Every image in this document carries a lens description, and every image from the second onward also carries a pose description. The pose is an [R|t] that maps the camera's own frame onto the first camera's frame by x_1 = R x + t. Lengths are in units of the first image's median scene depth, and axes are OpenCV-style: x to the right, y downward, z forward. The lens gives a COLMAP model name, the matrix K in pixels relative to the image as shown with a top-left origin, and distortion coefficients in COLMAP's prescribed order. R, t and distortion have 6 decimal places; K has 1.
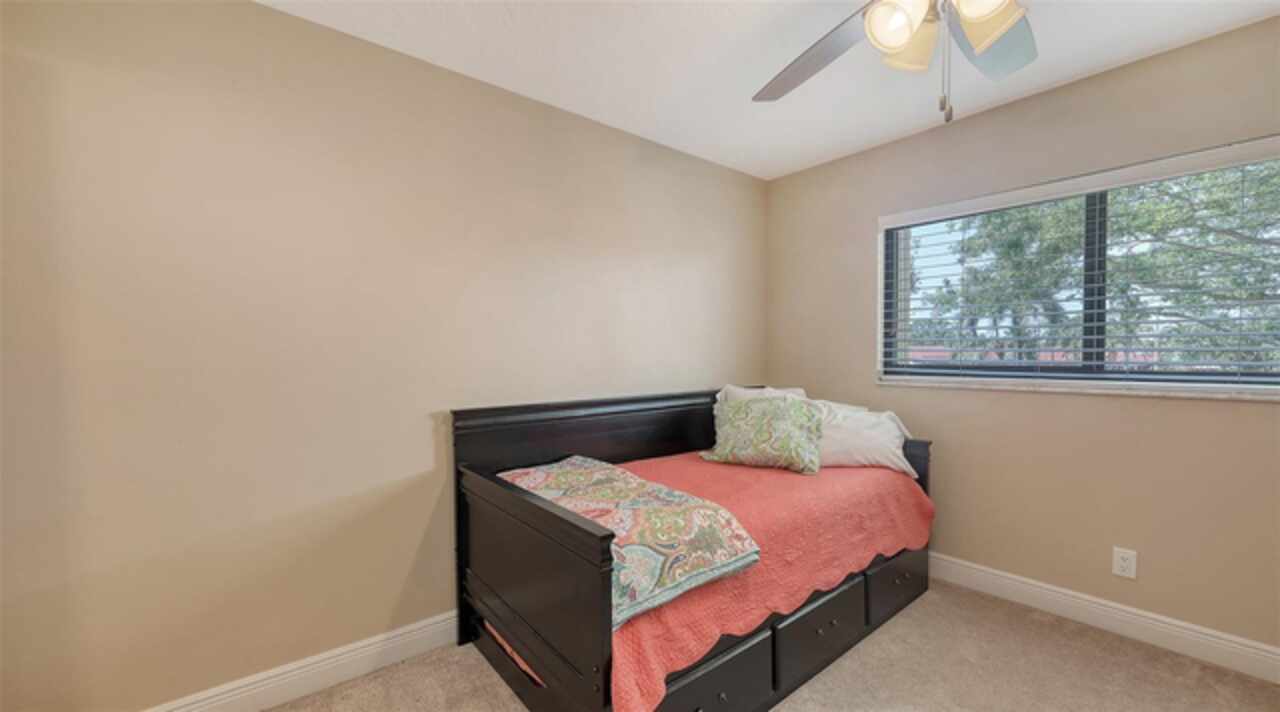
lens RADIAL K [[490.8, 0, 634.0], [0, 490.8, 367.2], [0, 0, 1]] dist [0.017823, -0.000766]
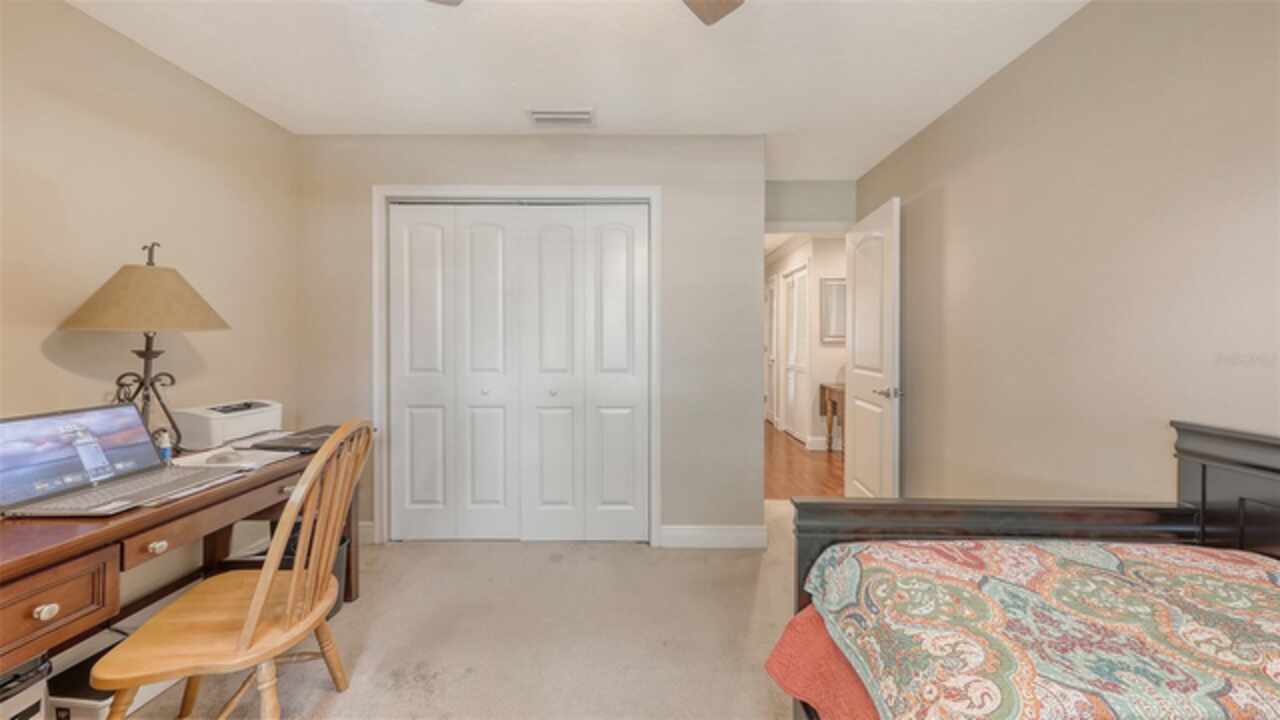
lens RADIAL K [[449.2, 0, 627.6], [0, 449.2, 347.0], [0, 0, 1]] dist [0.009728, -0.002980]
pose [[-0.649541, 0.023196, -0.759972, 0.627291], [-0.013306, 0.999035, 0.041865, -0.027950], [0.760210, 0.037305, -0.648606, 0.895202]]
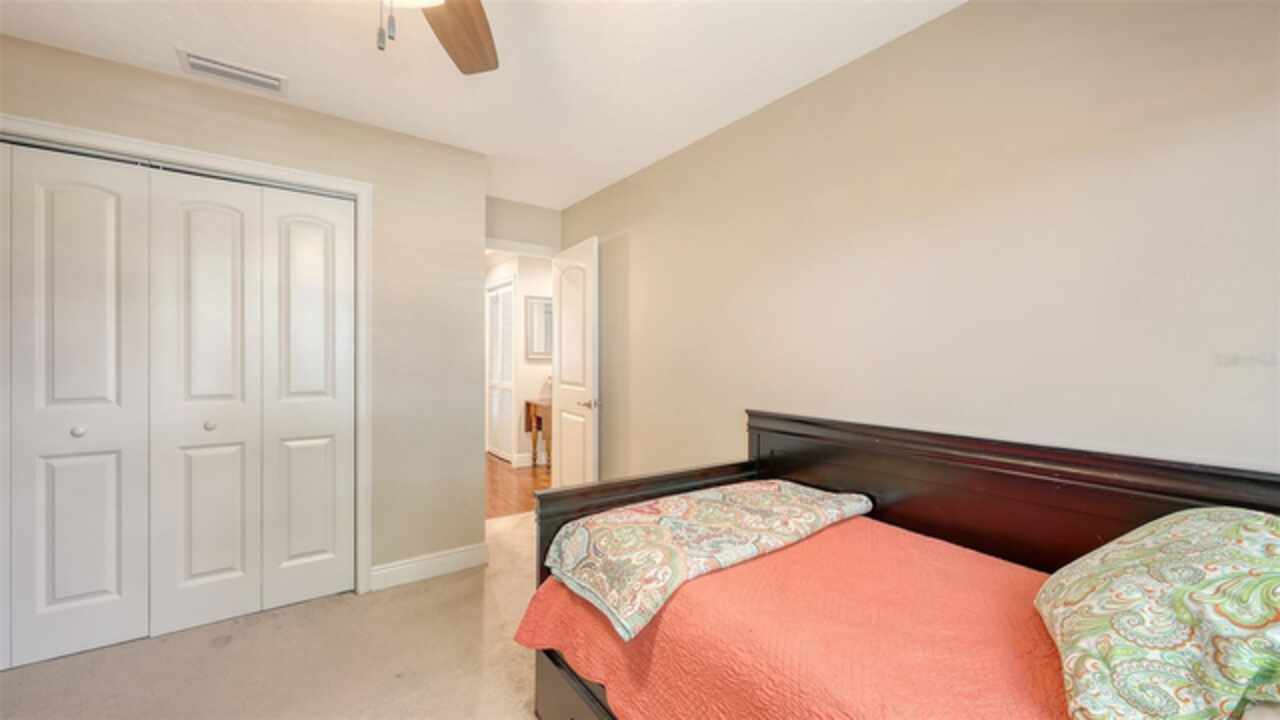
lens RADIAL K [[490.8, 0, 636.2], [0, 490.8, 355.1], [0, 0, 1]] dist [0.017823, -0.000766]
pose [[-0.068020, 0.006097, -0.997665, 0.829988], [-0.034480, 0.999370, 0.008459, -0.035529], [0.997088, 0.034975, -0.067766, 0.884910]]
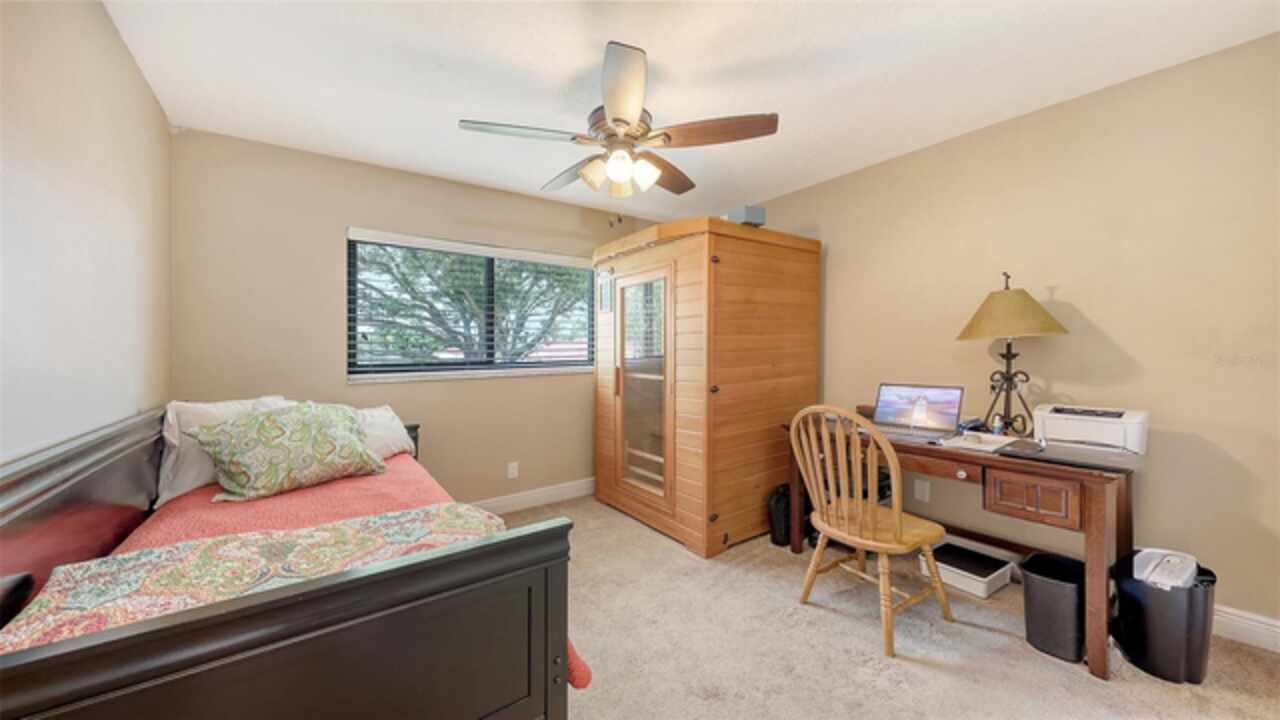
lens RADIAL K [[449.2, 0, 630.1], [0, 449.2, 351.6], [0, 0, 1]] dist [0.009728, -0.002980]
pose [[0.050361, 0.007054, 0.998706, -0.667331], [0.038729, 0.999209, -0.009011, -0.003601], [-0.997980, 0.039132, 0.050048, 0.527895]]
